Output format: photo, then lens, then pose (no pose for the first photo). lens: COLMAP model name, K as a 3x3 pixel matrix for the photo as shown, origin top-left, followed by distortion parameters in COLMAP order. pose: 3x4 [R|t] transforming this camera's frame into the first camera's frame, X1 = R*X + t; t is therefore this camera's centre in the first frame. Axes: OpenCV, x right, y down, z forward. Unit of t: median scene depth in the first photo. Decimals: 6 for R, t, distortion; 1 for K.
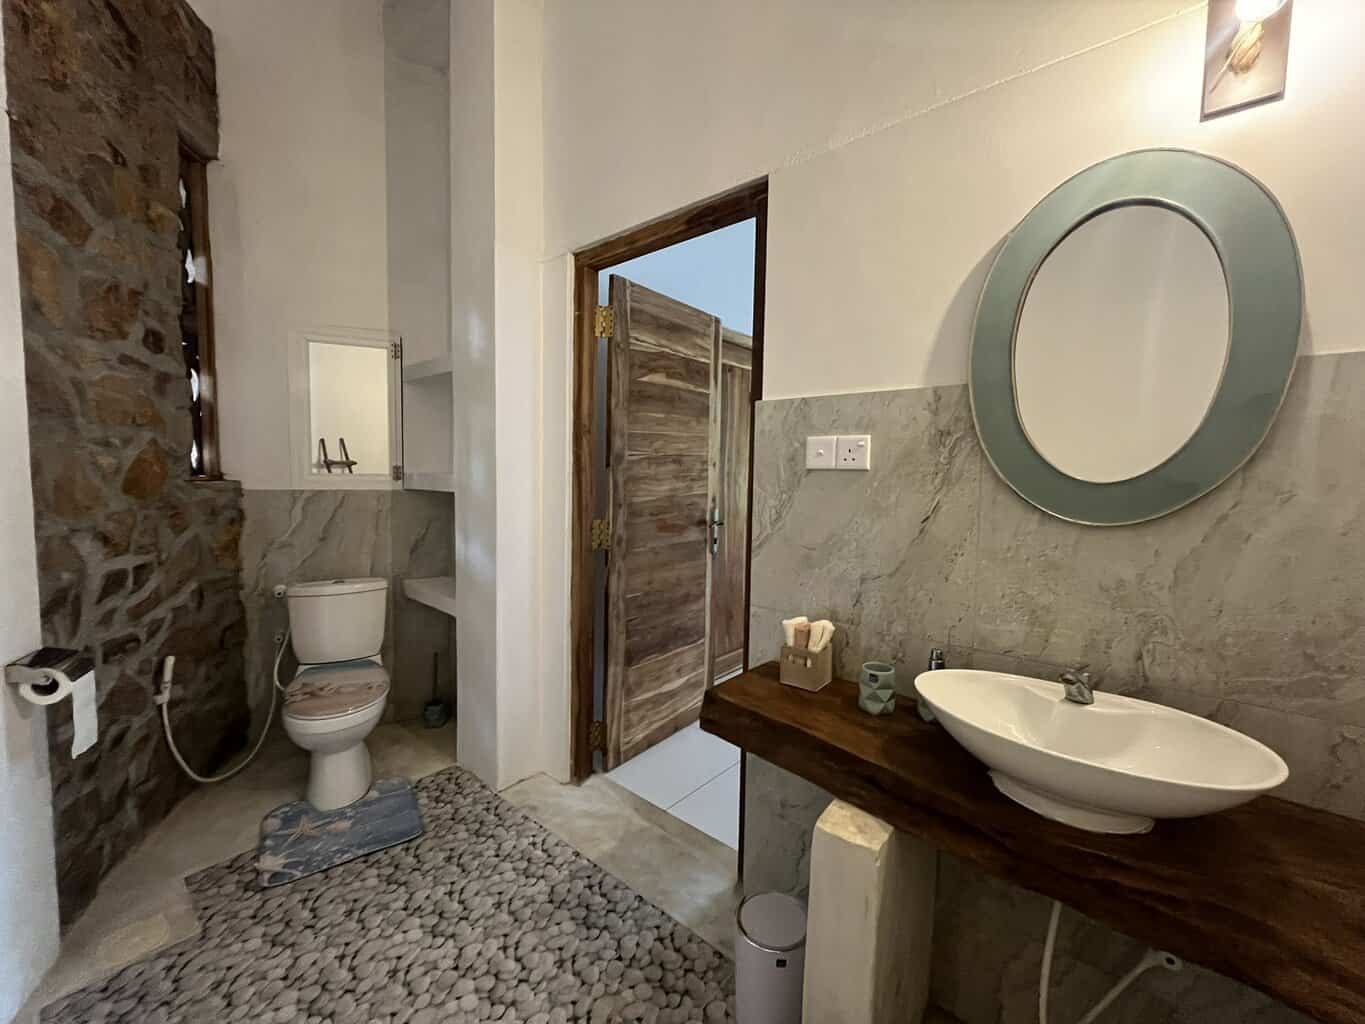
lens RADIAL K [[549.9, 0, 677.1], [0, 549.9, 518.8], [0, 0, 1]] dist [0.001368, 0.000253]
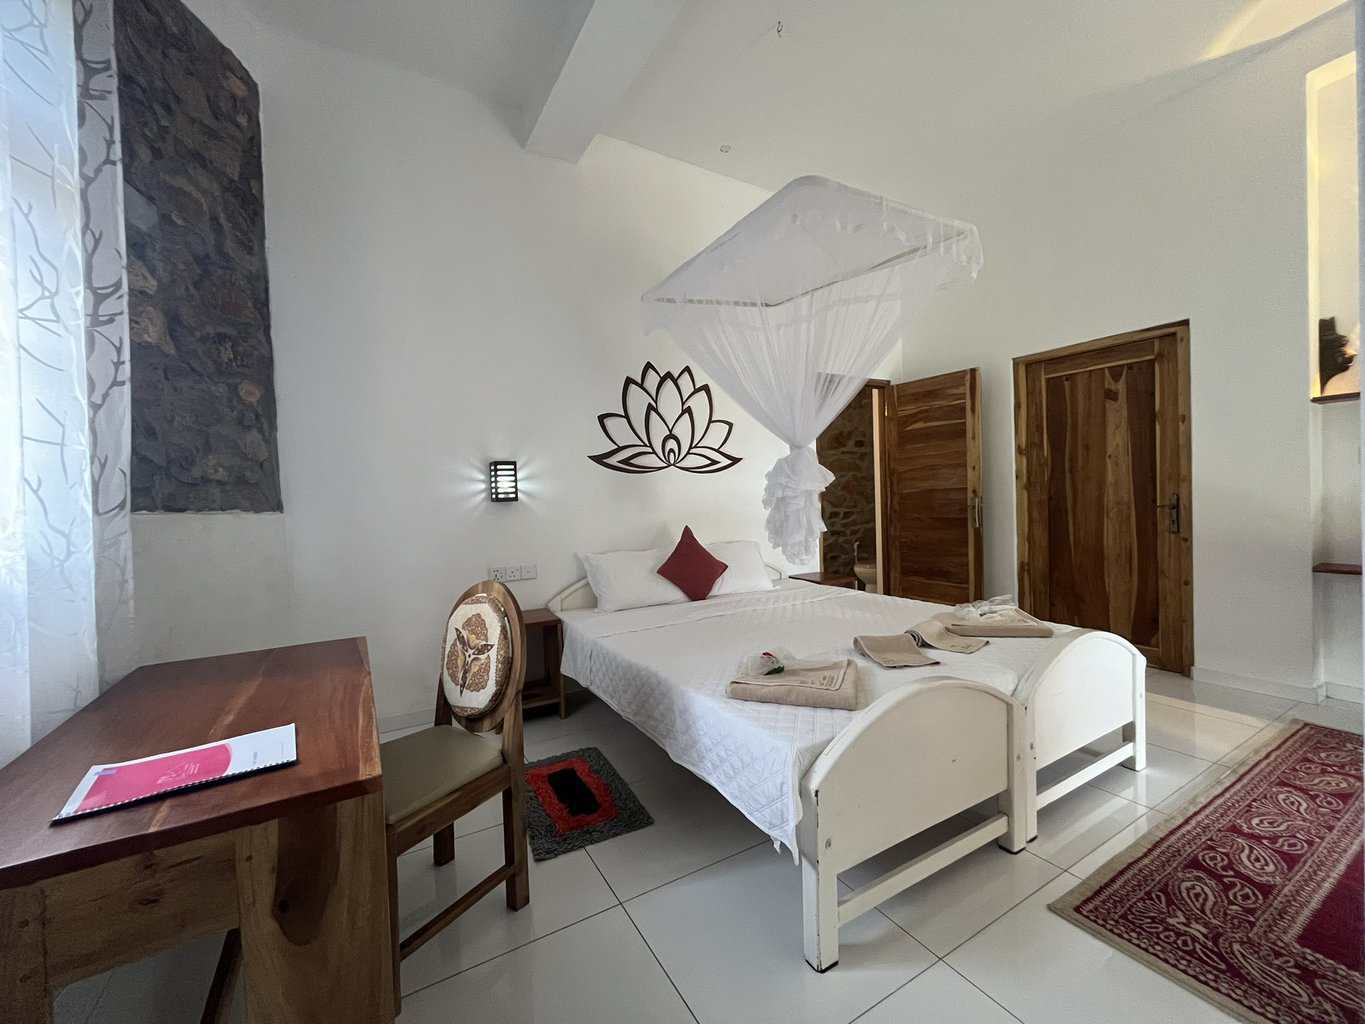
lens RADIAL K [[549.9, 0, 681.8], [0, 549.9, 503.2], [0, 0, 1]] dist [0.001368, 0.000253]
pose [[-0.334429, 0.012574, -0.942337, 1.840991], [-0.044163, 0.998603, 0.028998, -0.012860], [0.941386, 0.051314, -0.333407, 0.823266]]
